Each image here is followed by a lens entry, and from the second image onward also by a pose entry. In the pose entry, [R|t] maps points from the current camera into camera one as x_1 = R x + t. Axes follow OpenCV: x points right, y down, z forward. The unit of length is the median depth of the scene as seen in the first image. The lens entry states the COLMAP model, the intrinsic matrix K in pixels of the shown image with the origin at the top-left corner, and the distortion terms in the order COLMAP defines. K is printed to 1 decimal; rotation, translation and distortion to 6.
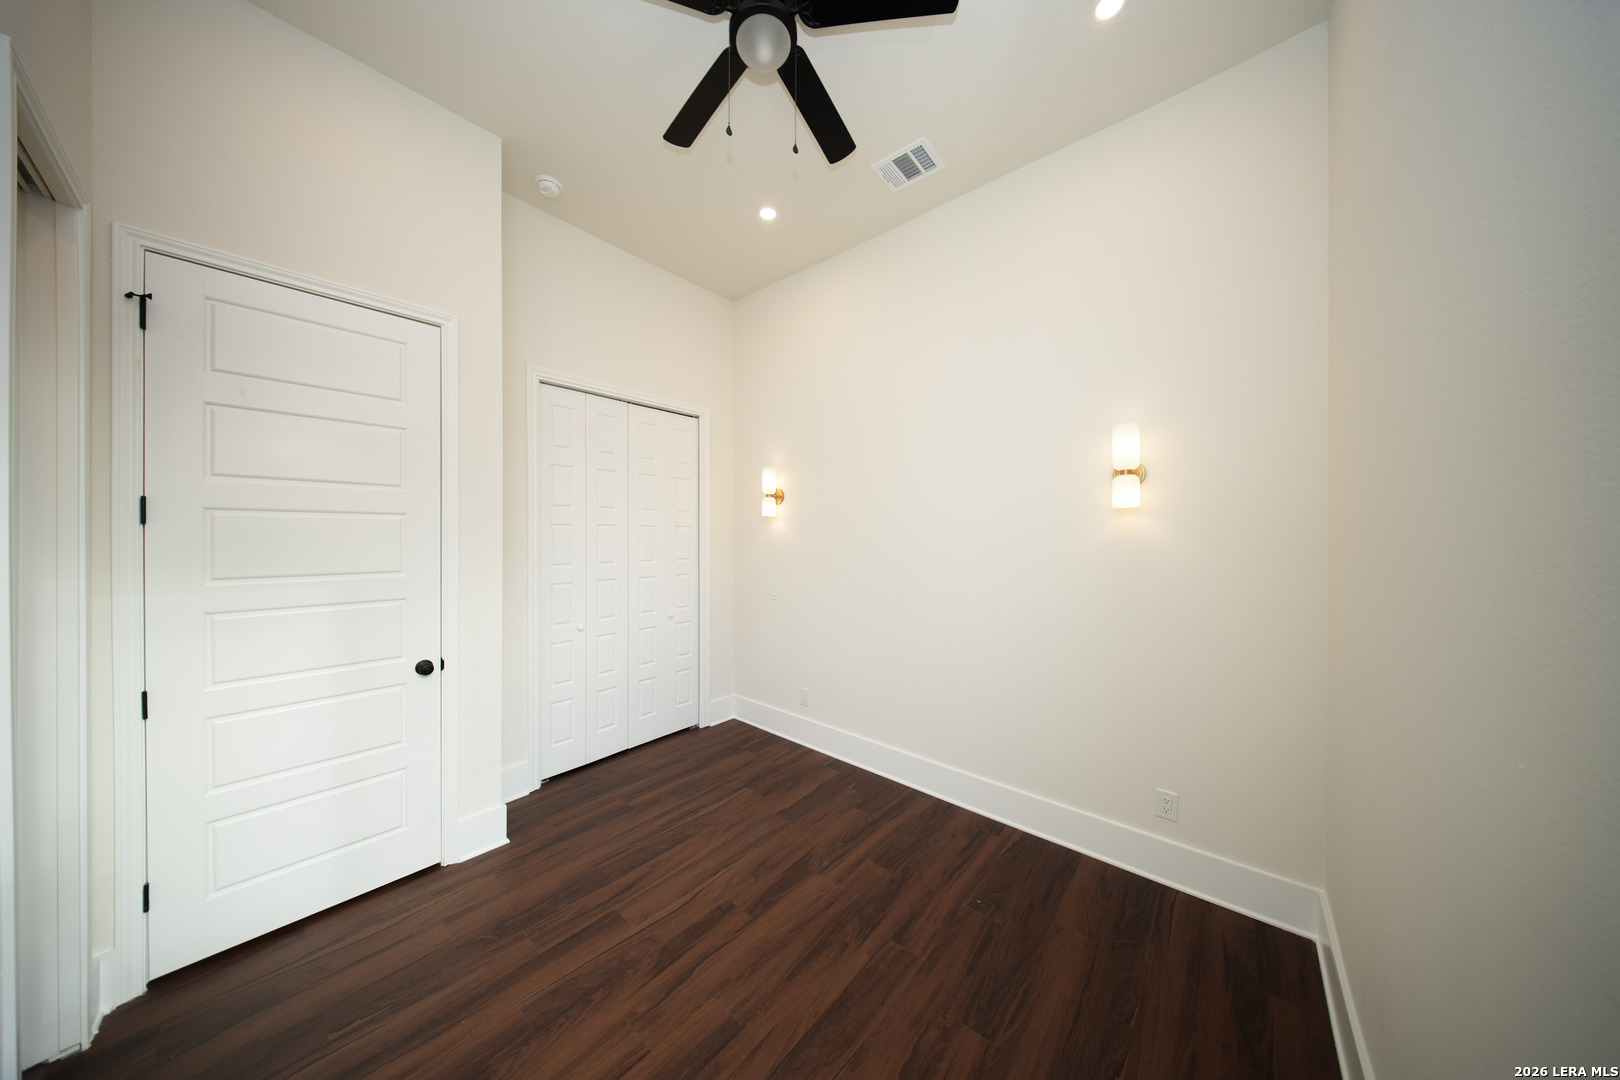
lens RADIAL K [[488.7, 0, 793.5], [0, 488.7, 537.3], [0, 0, 1]] dist [0.000195, -0.001693]
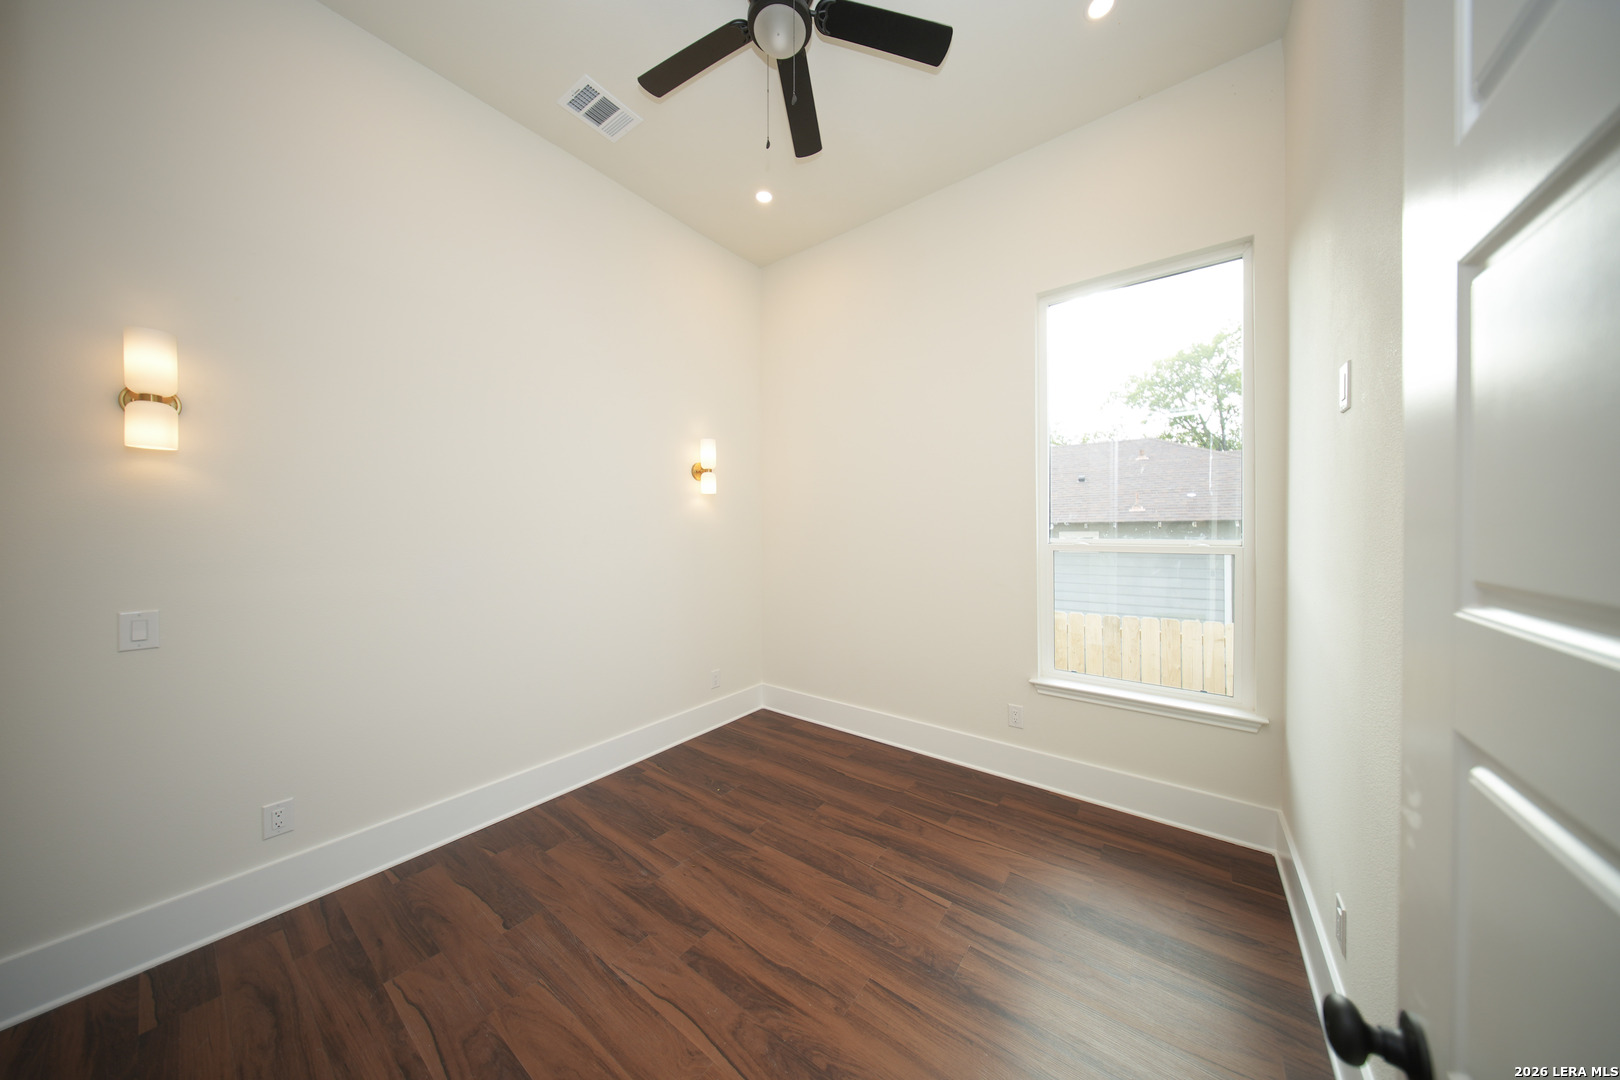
lens RADIAL K [[488.7, 0, 831.0], [0, 488.7, 527.1], [0, 0, 1]] dist [0.000195, -0.001693]
pose [[-0.105337, -0.001018, 0.994436, -1.008607], [0.010475, 0.999943, 0.002134, 0.053286], [-0.994381, 0.010641, -0.105320, 0.892788]]
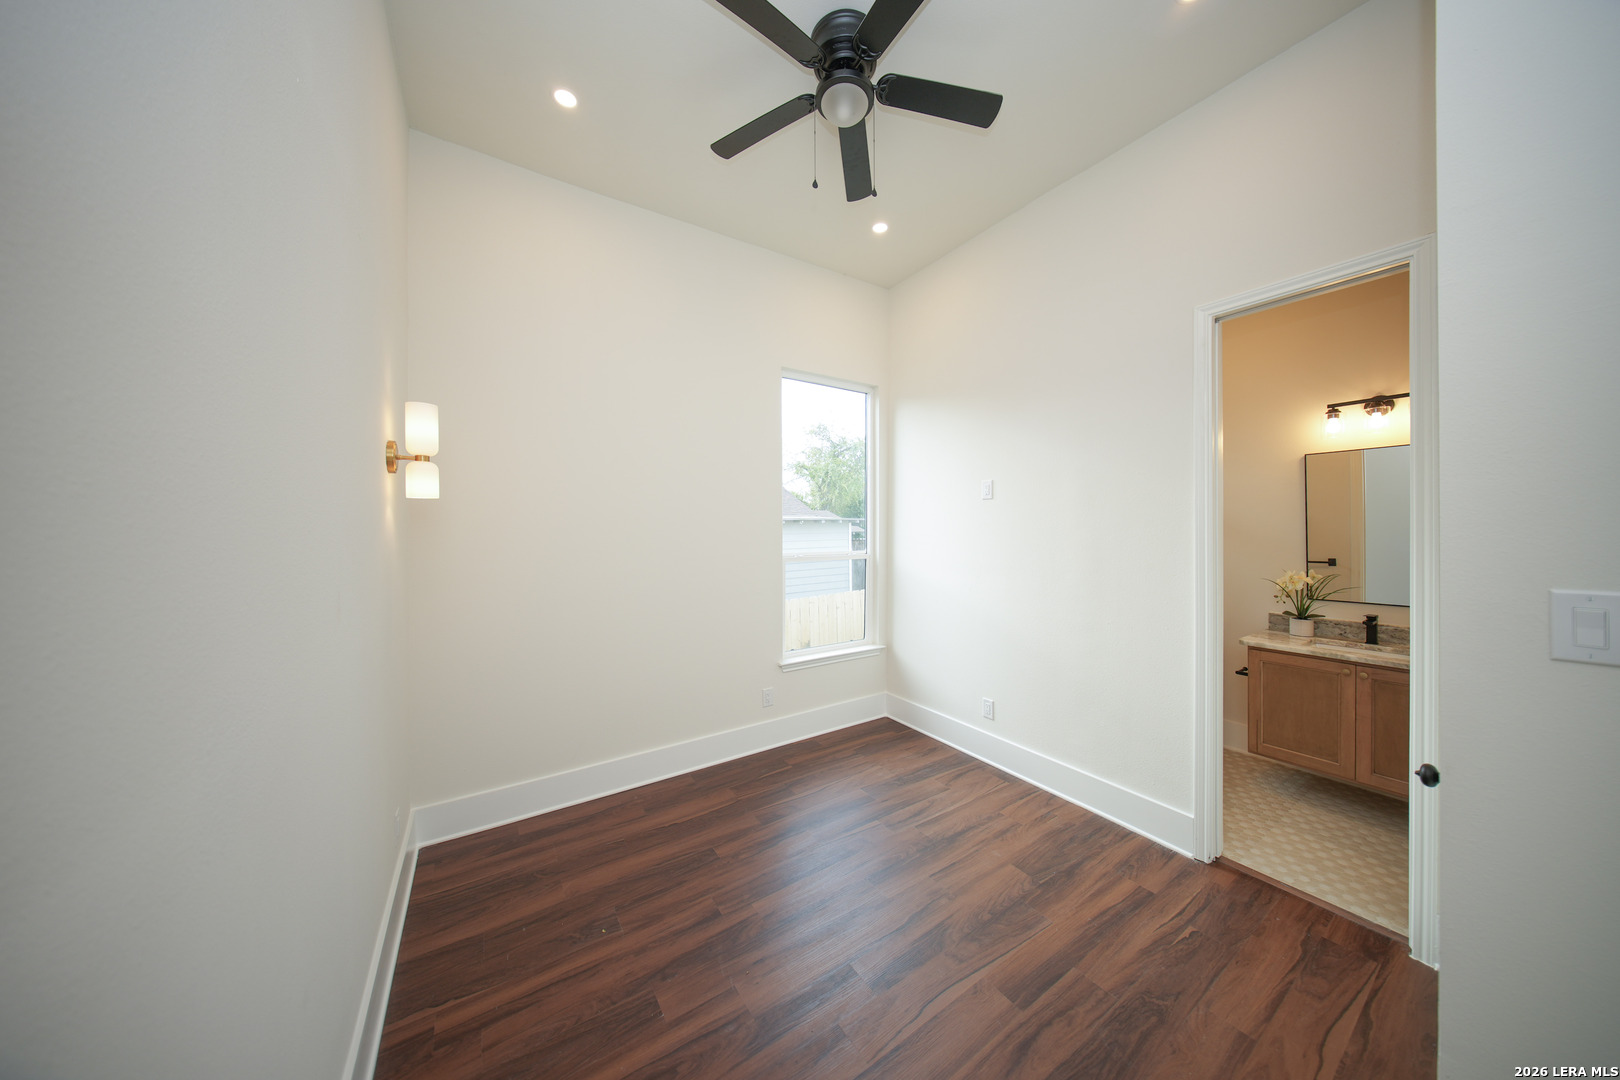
lens RADIAL K [[488.7, 0, 814.7], [0, 488.7, 527.0], [0, 0, 1]] dist [0.000195, -0.001693]
pose [[-0.965548, 0.002179, 0.260216, -0.260103], [0.002623, 0.999996, 0.001362, -0.010746], [-0.260212, 0.001997, -0.965549, 1.906256]]
